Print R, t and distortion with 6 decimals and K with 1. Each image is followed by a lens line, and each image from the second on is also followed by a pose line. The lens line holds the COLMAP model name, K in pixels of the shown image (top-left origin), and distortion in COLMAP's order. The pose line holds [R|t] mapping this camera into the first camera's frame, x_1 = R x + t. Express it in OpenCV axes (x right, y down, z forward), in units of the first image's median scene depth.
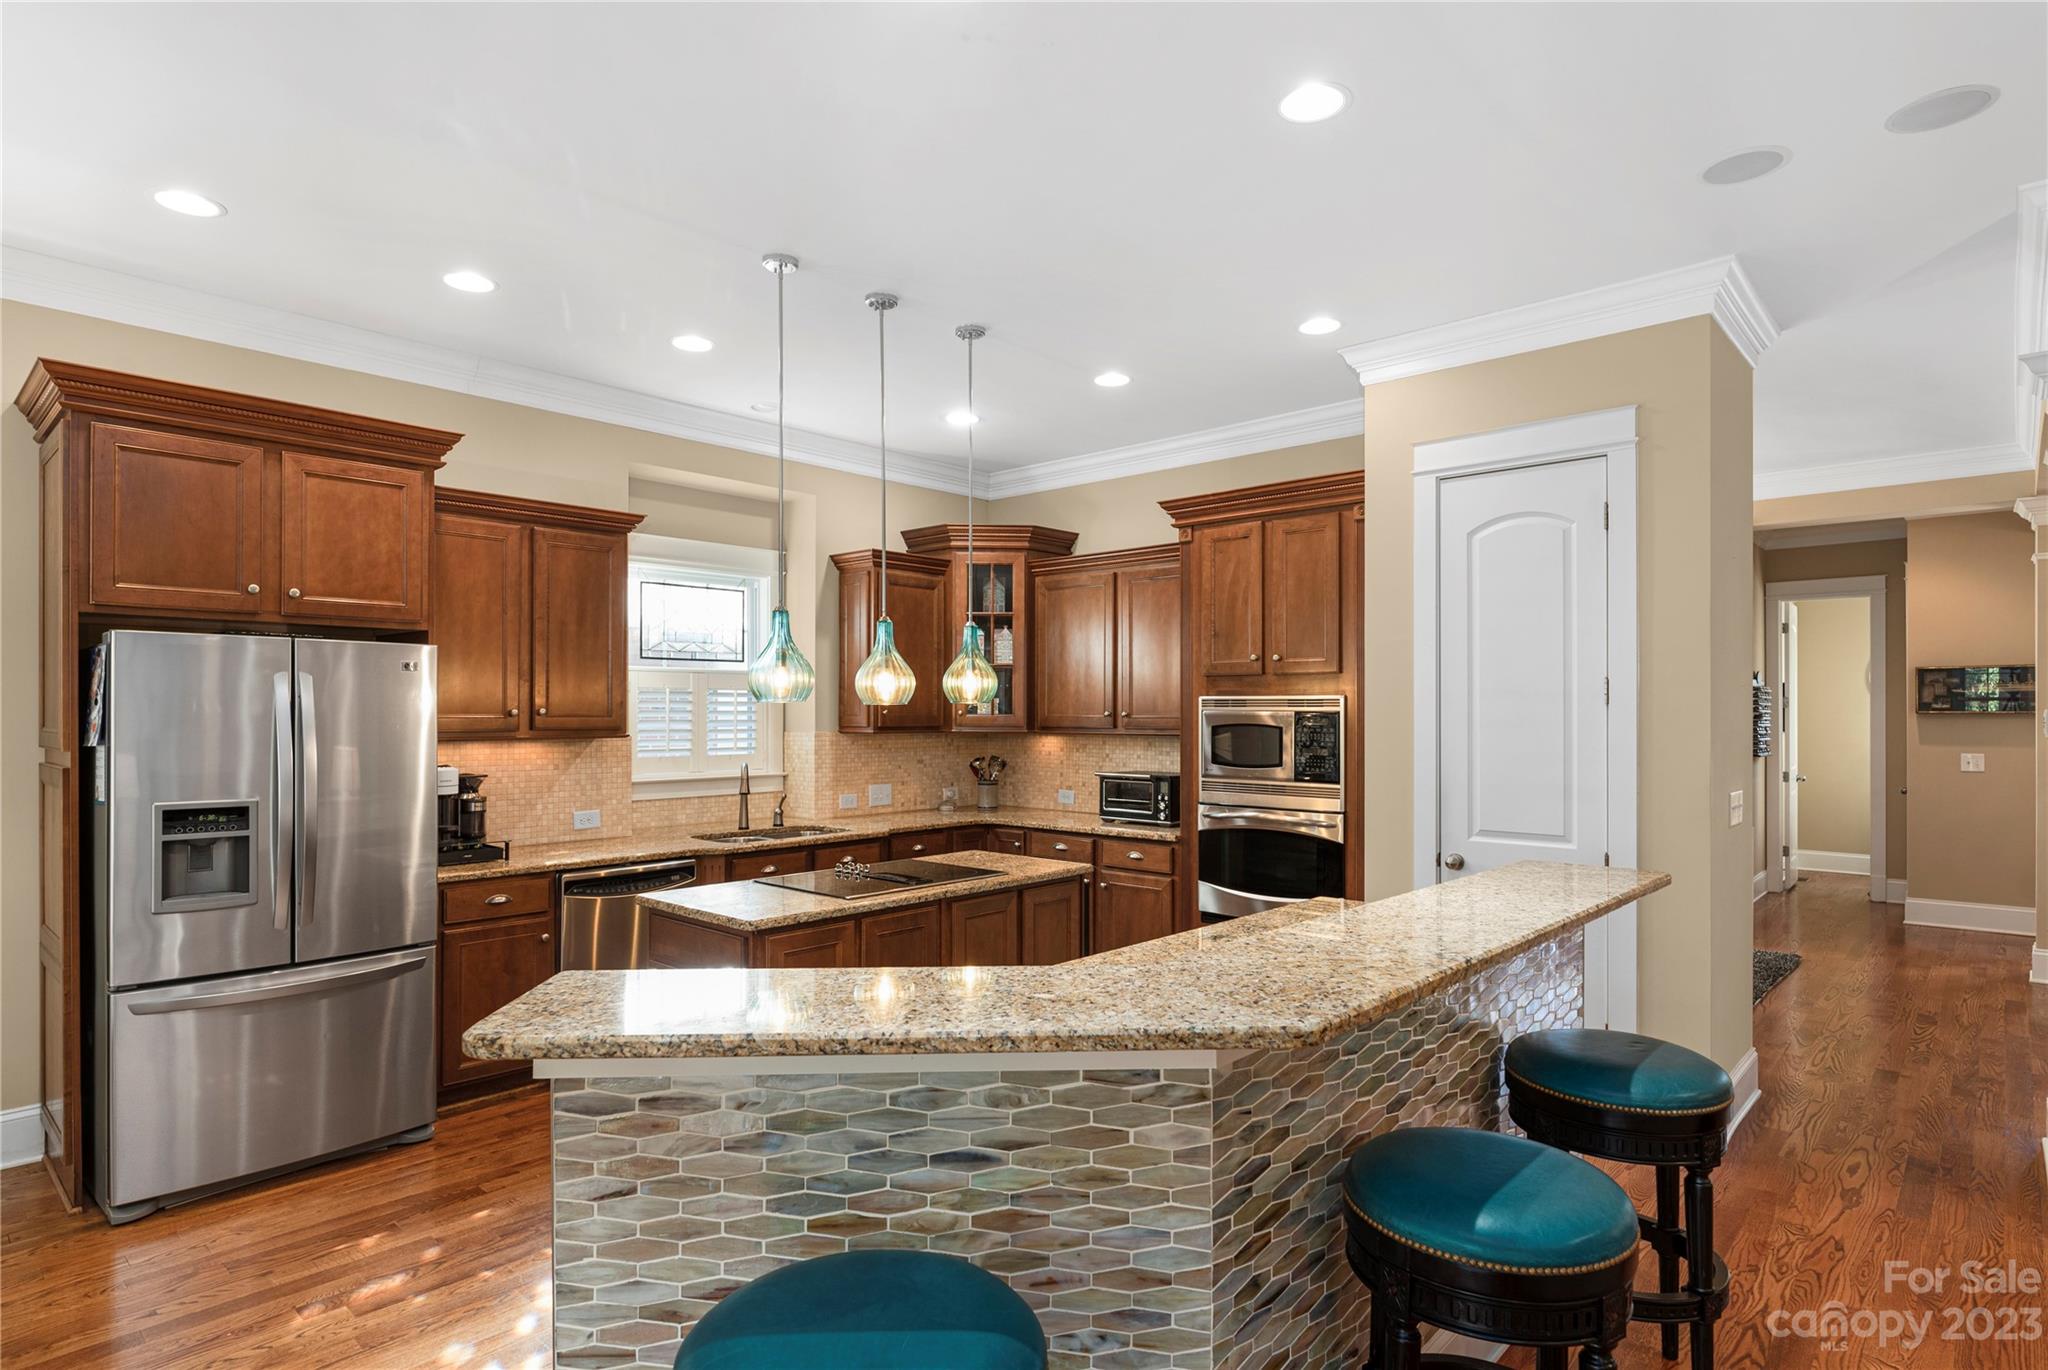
lens RADIAL K [[1072.8, 0, 1026.2], [0, 1072.8, 710.0], [0, 0, 1]] dist [0.002214, 0.000244]
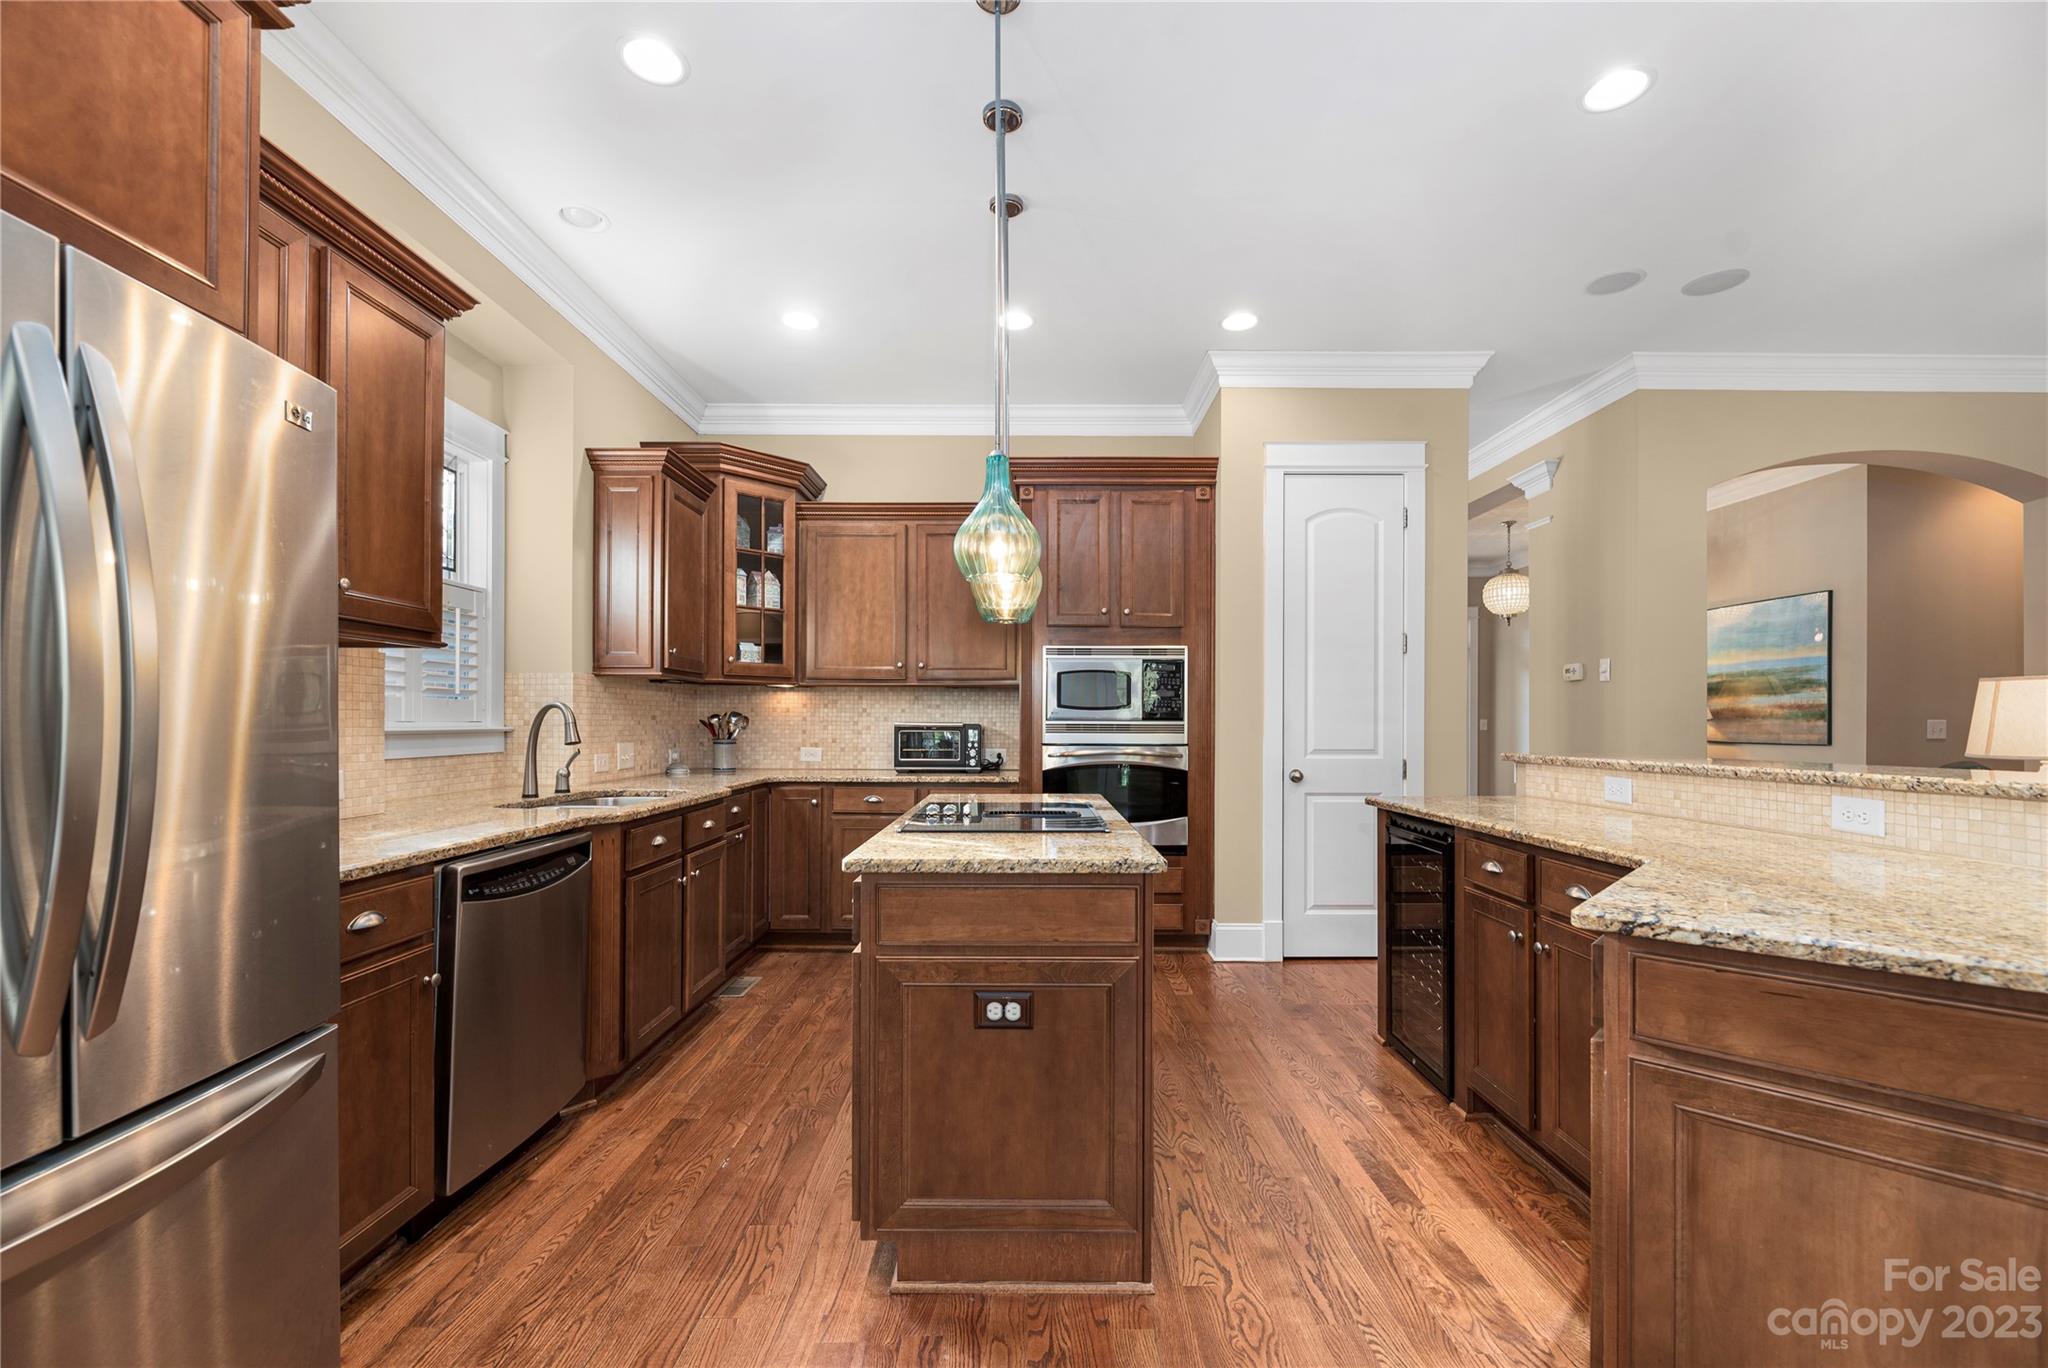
lens RADIAL K [[846.7, 0, 1022.0], [0, 846.7, 725.6], [0, 0, 1]] dist [0.000443, -0.000070]
pose [[0.746412, -0.003065, 0.665477, -0.464956], [-0.003320, 0.999960, 0.008329, 0.067160], [-0.665476, -0.008427, 0.746372, 0.421384]]
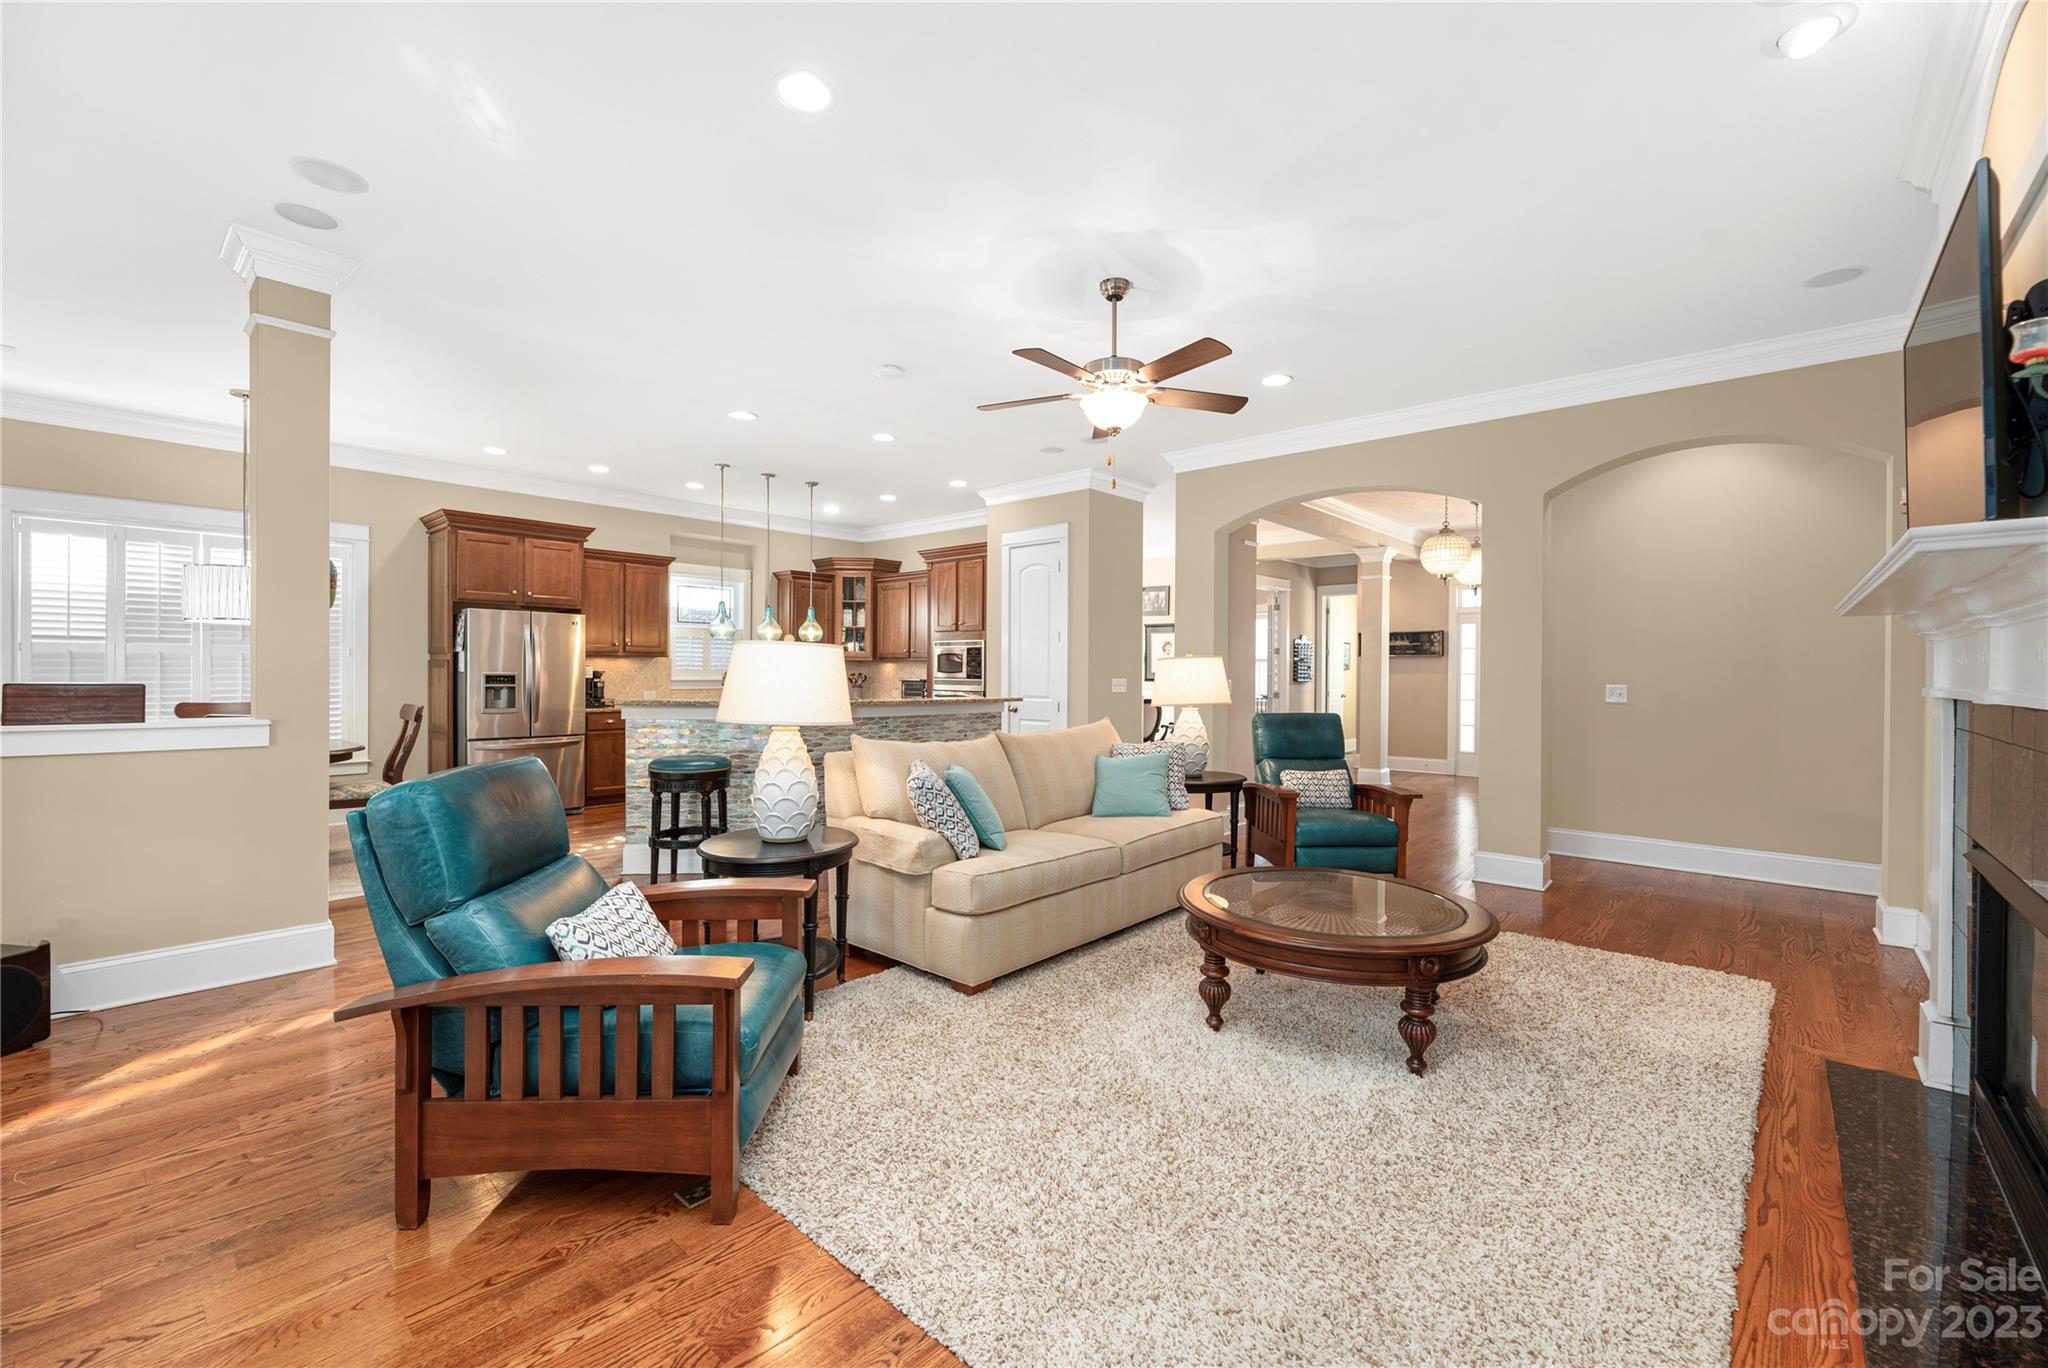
lens RADIAL K [[830.0, 0, 1031.1], [0, 830.0, 678.0], [0, 0, 1]] dist [-0.000427, -0.000084]
pose [[0.999821, 0.005676, 0.018025, 0.365831], [-0.005841, 0.999941, 0.009137, 0.050595], [-0.017972, -0.009241, 0.999796, -0.766630]]
